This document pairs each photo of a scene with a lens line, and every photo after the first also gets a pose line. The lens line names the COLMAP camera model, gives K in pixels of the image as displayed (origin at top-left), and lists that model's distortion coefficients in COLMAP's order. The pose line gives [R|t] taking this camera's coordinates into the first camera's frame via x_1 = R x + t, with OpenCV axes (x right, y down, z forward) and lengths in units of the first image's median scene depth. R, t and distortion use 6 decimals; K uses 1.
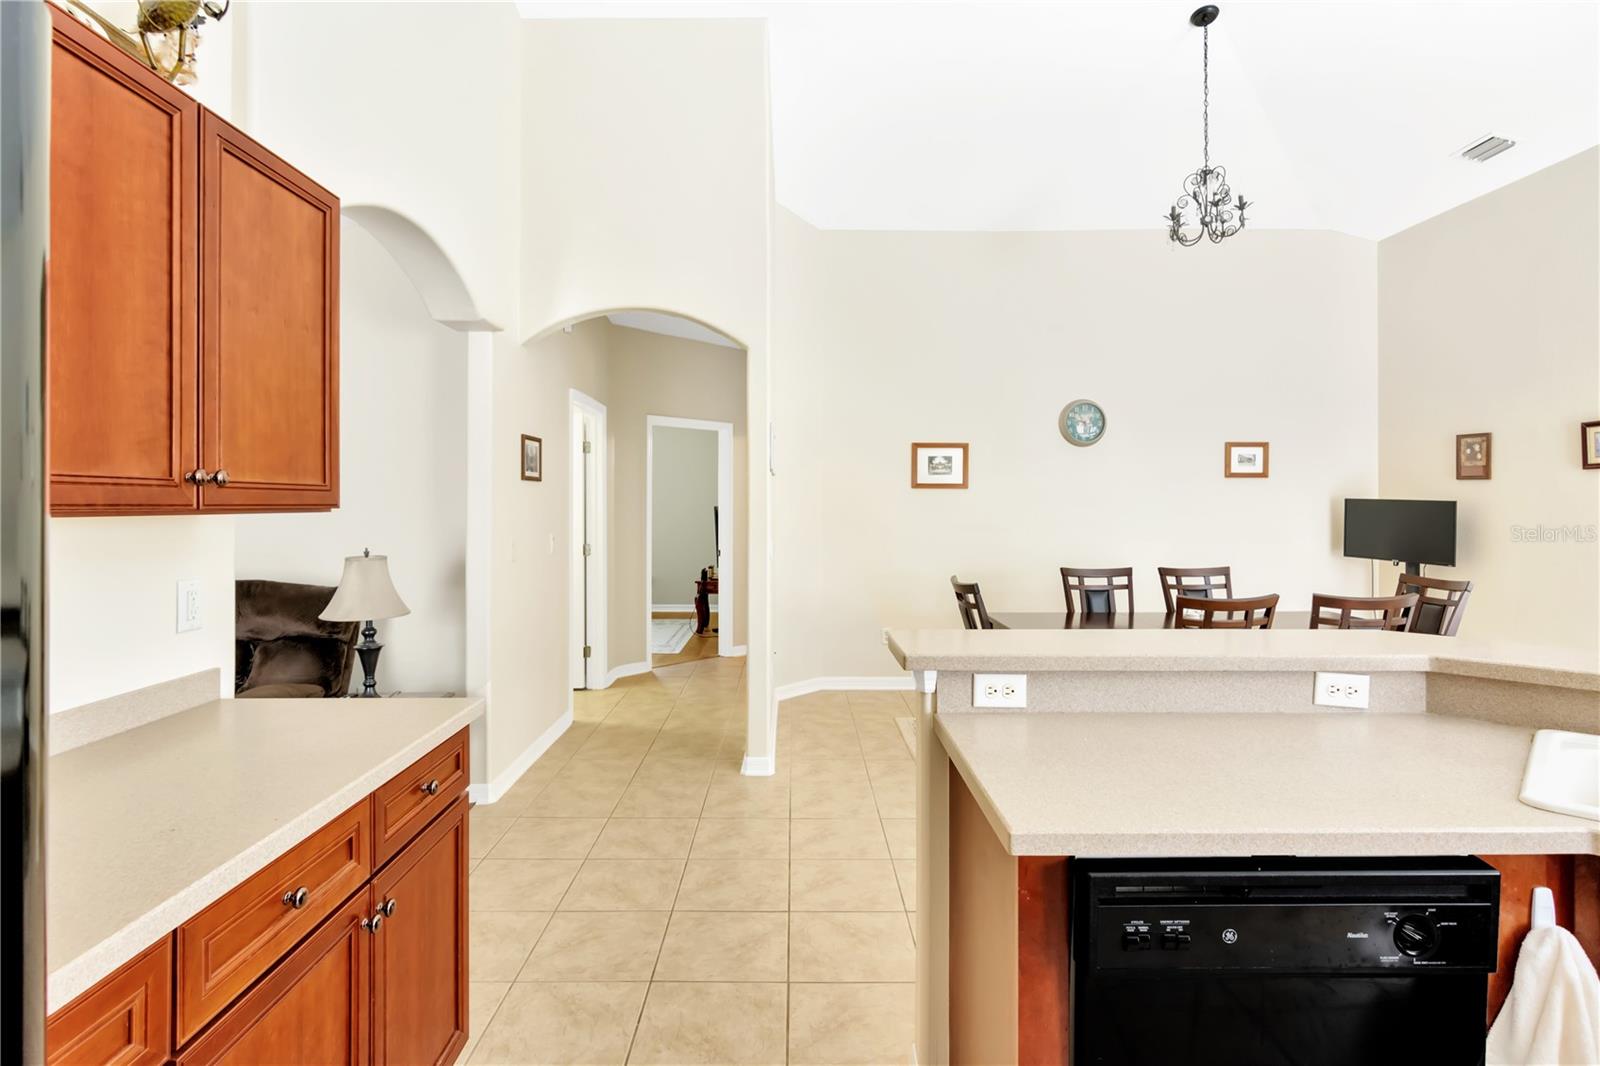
lens RADIAL K [[788.0, 0, 790.9], [0, 788.0, 500.1], [0, 0, 1]] dist [0.000528, 0.000244]
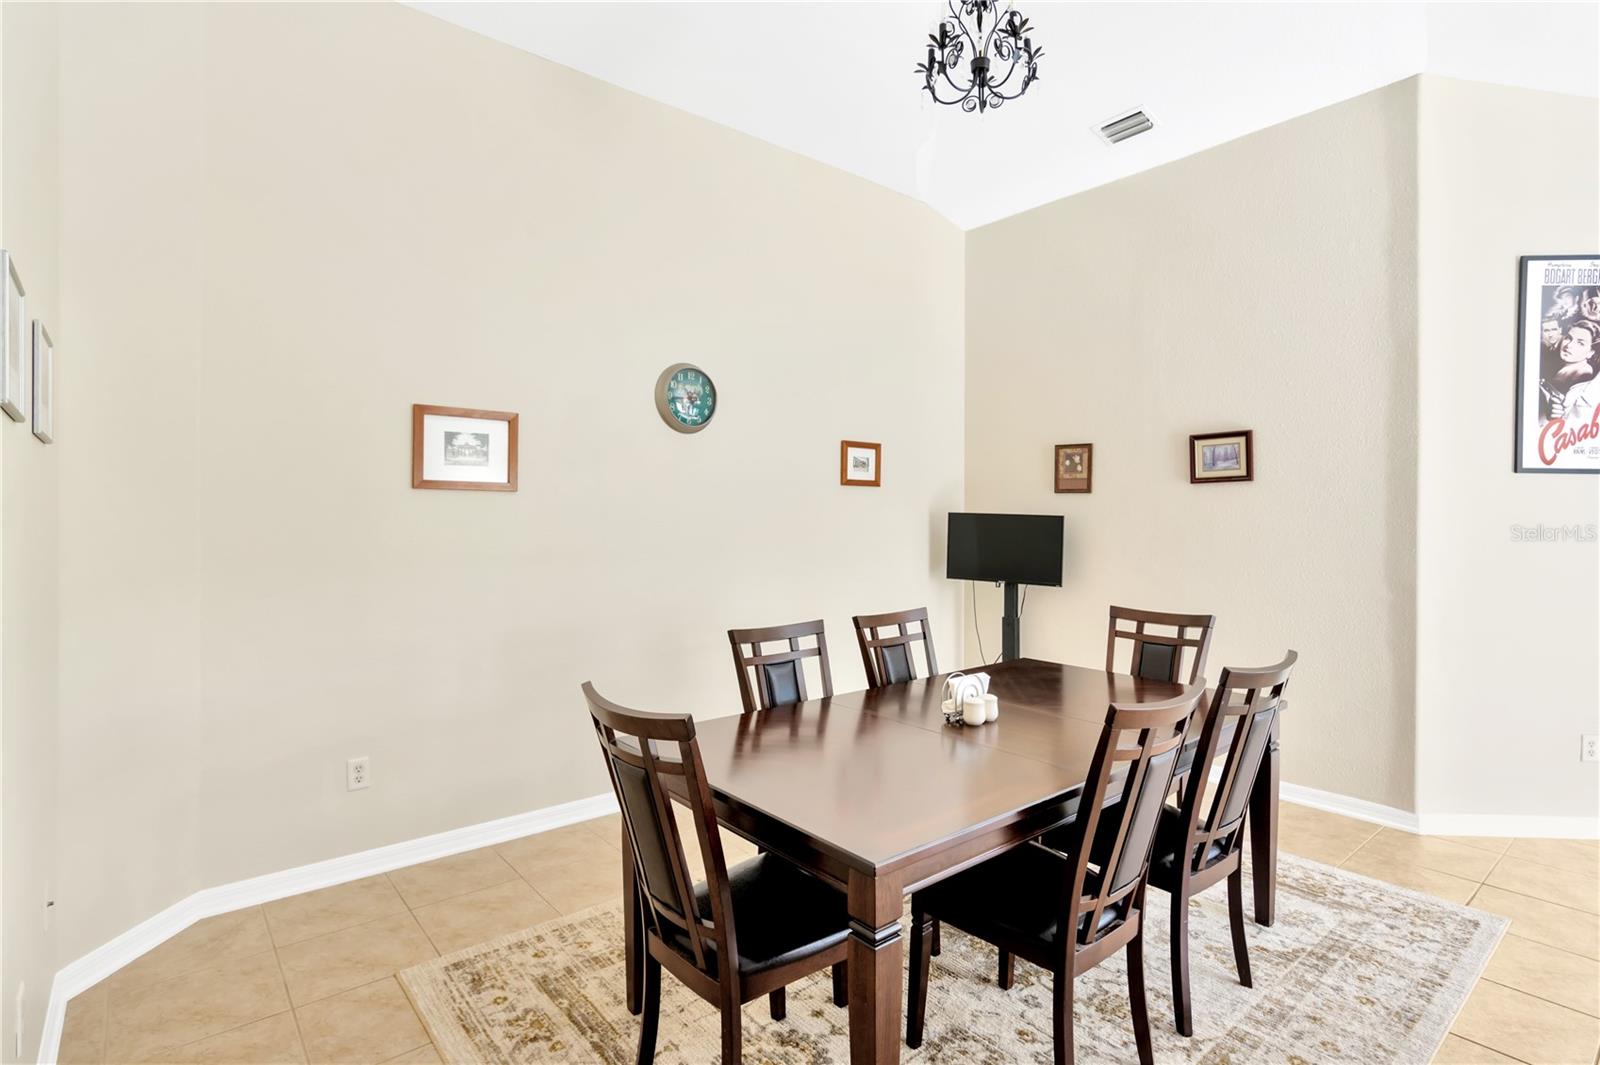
lens RADIAL K [[790.3, 0, 799.9], [0, 790.3, 515.4], [0, 0, 1]] dist [-0.000429, 0.001704]
pose [[0.768174, 0.003772, 0.640230, 0.013343], [-0.005391, 0.999985, 0.000577, 0.001822], [-0.640218, -0.003895, 0.768183, 0.477608]]
